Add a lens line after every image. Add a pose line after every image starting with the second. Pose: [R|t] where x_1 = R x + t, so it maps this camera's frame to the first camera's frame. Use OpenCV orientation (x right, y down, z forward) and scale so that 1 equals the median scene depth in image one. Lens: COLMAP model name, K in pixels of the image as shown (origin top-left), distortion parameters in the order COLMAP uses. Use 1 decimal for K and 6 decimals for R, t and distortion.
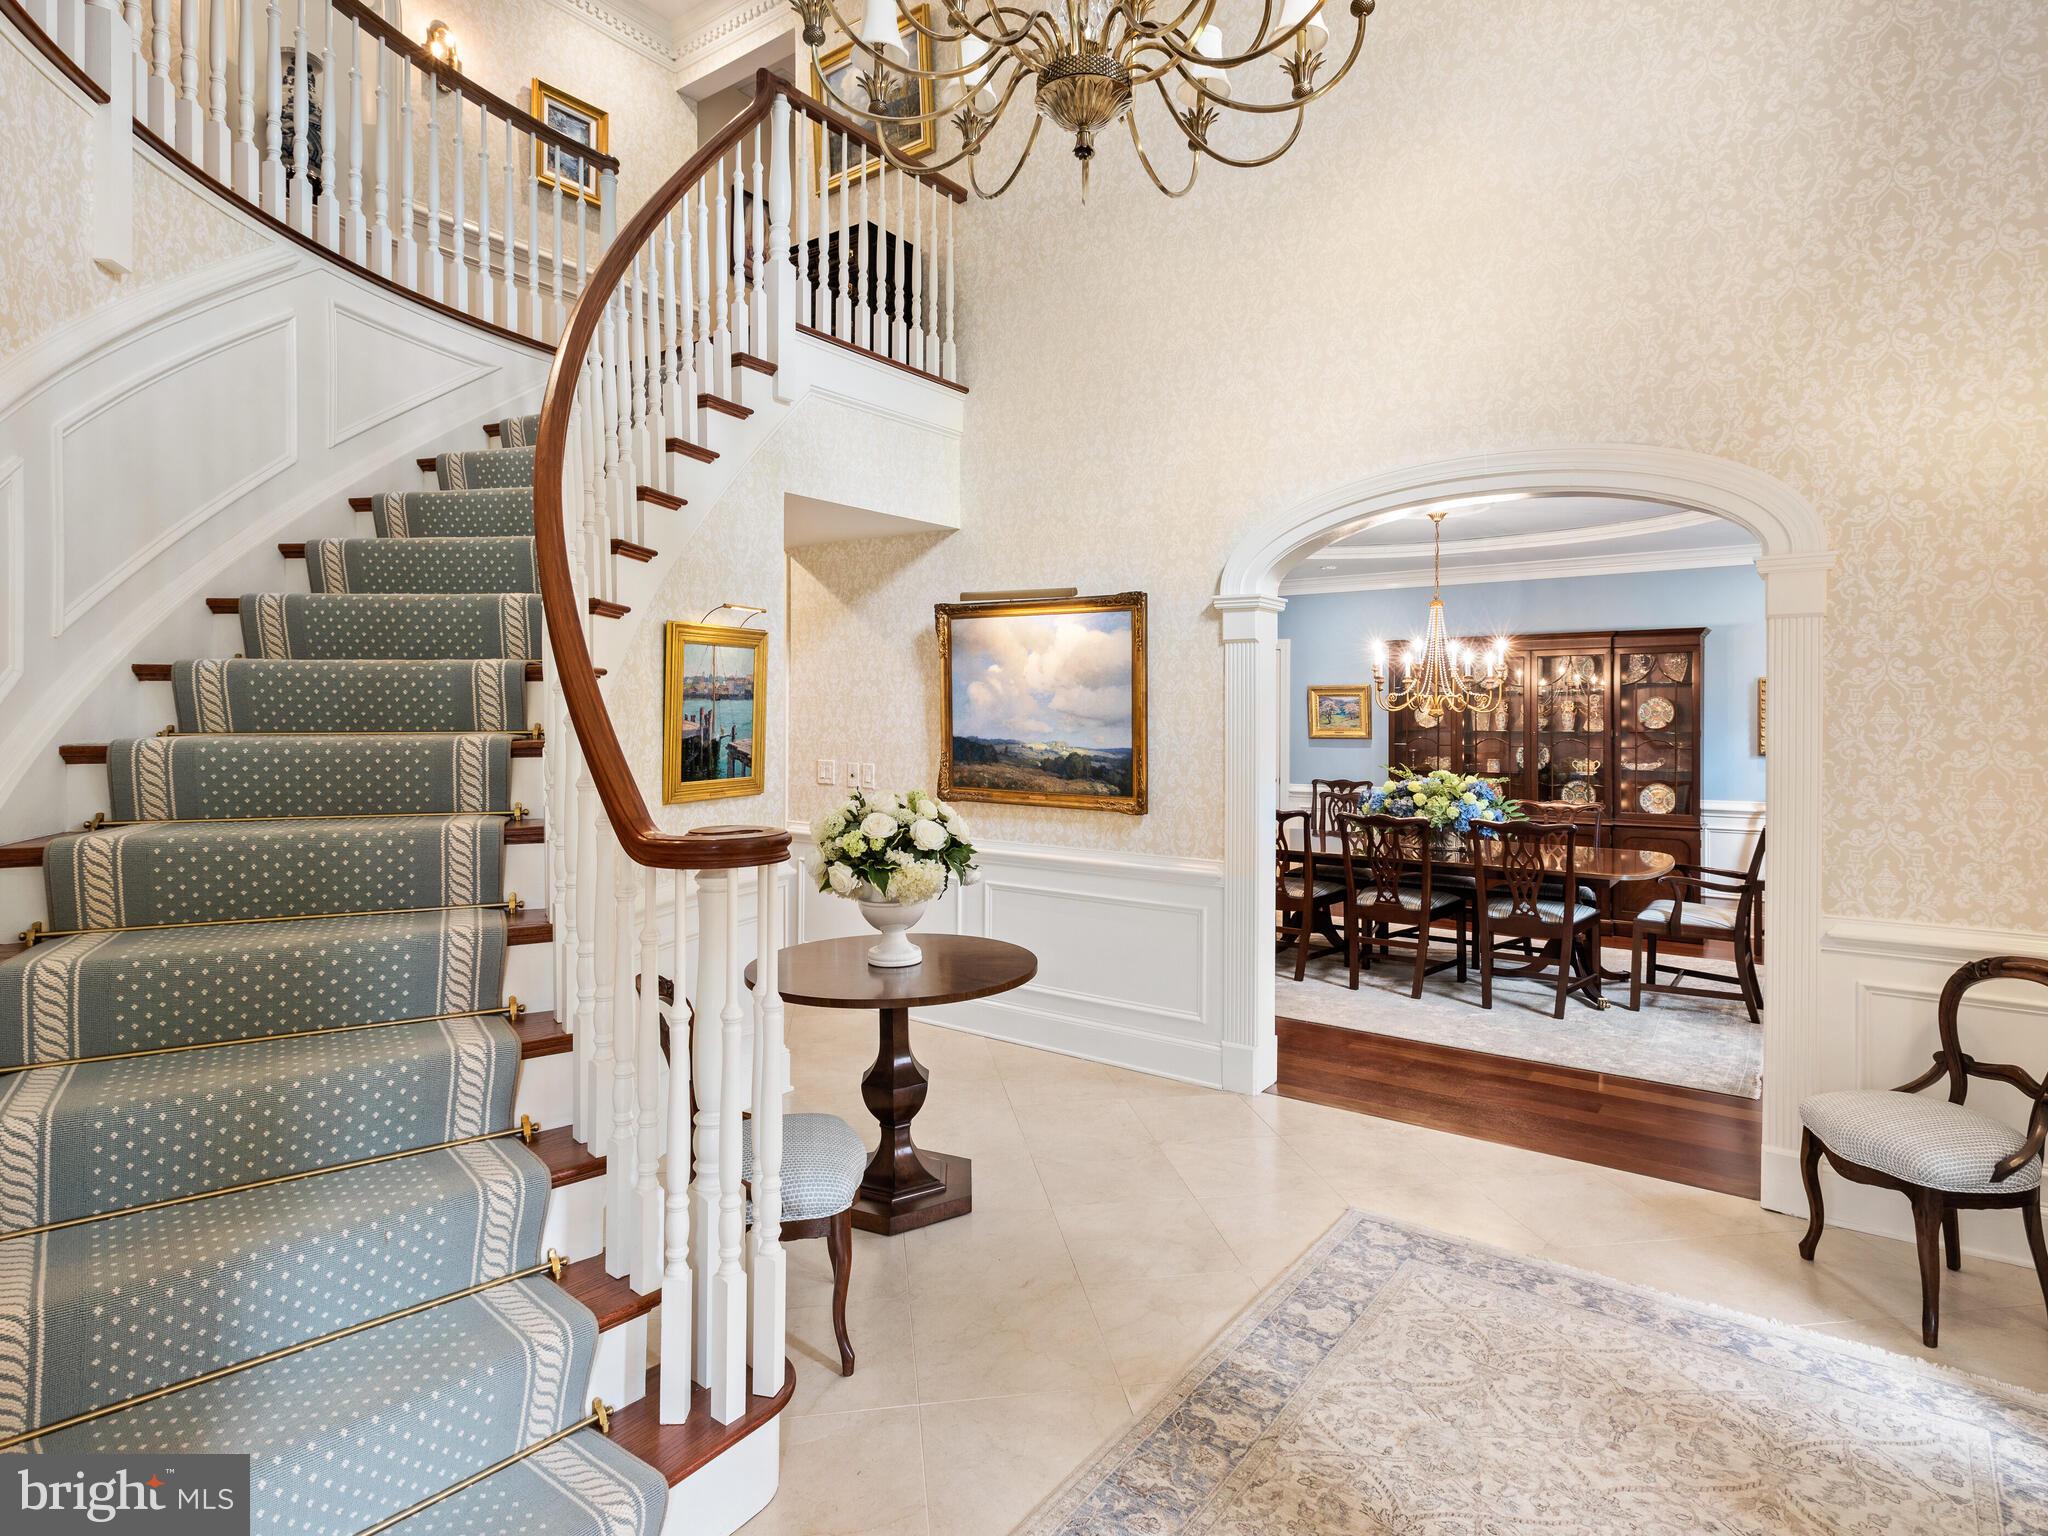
lens RADIAL K [[1105.7, 0, 1030.7], [0, 1105.7, 734.2], [0, 0, 1]] dist [0.000654, 0.000527]
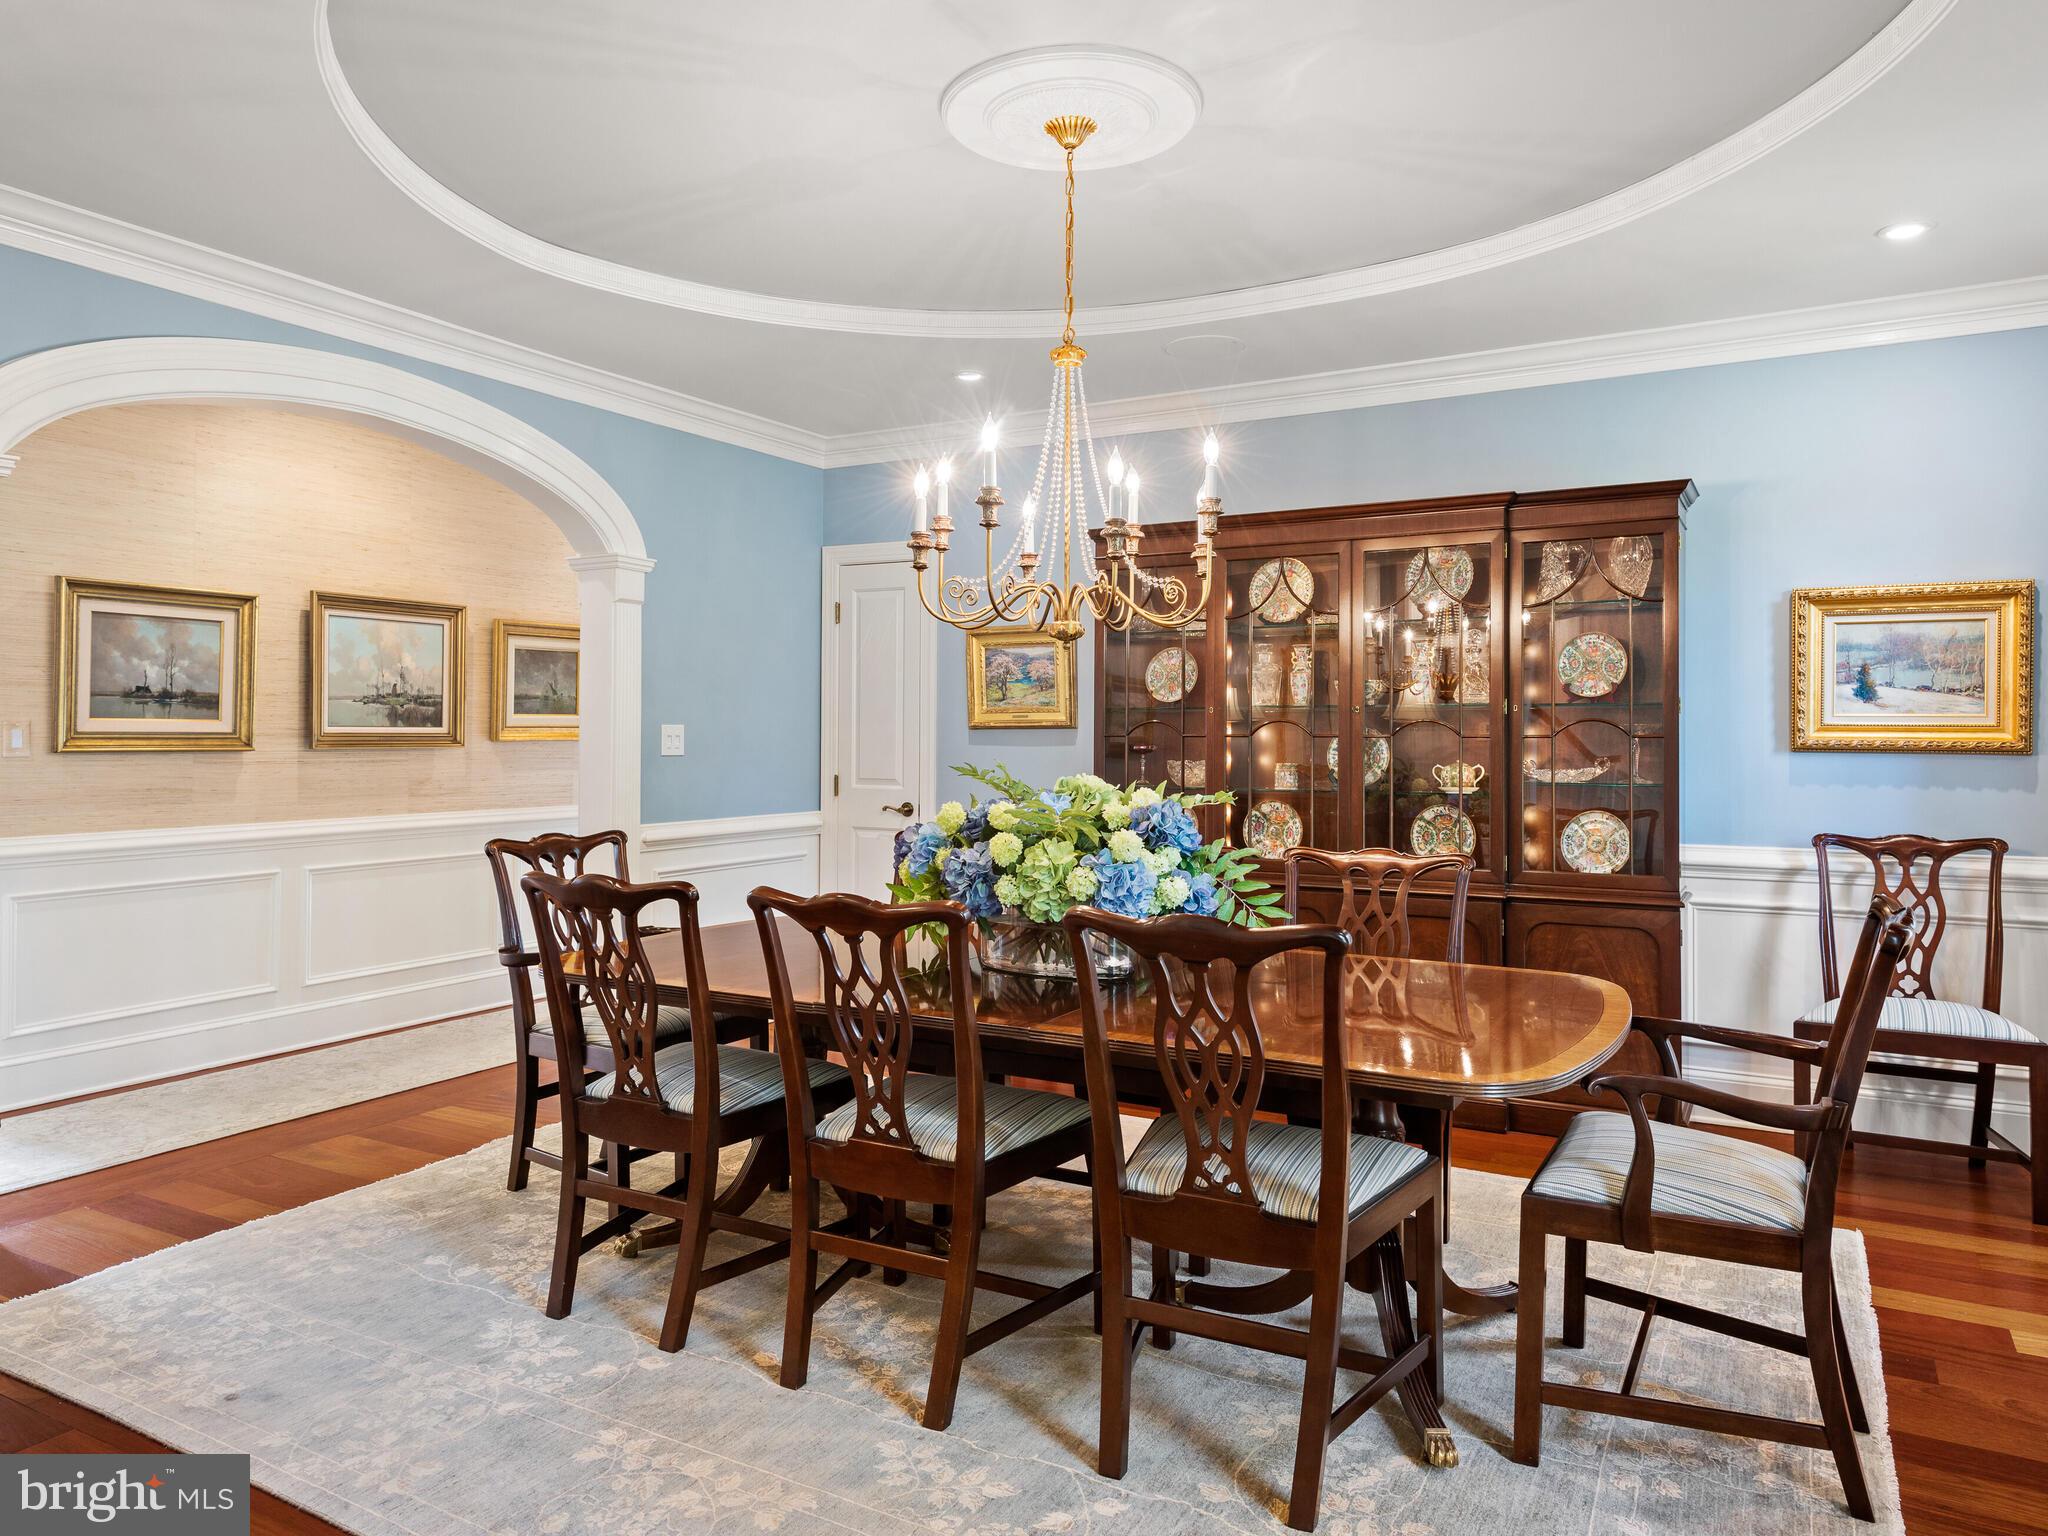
lens RADIAL K [[1386.2, 0, 1024.5], [0, 1386.2, 754.1], [0, 0, 1]] dist [-0.002839, 0.000263]
pose [[0.993006, 0.003155, 0.118022, 0.246980], [-0.002625, 0.999986, -0.004648, 0.023330], [-0.118035, 0.004305, 0.993000, 0.426510]]
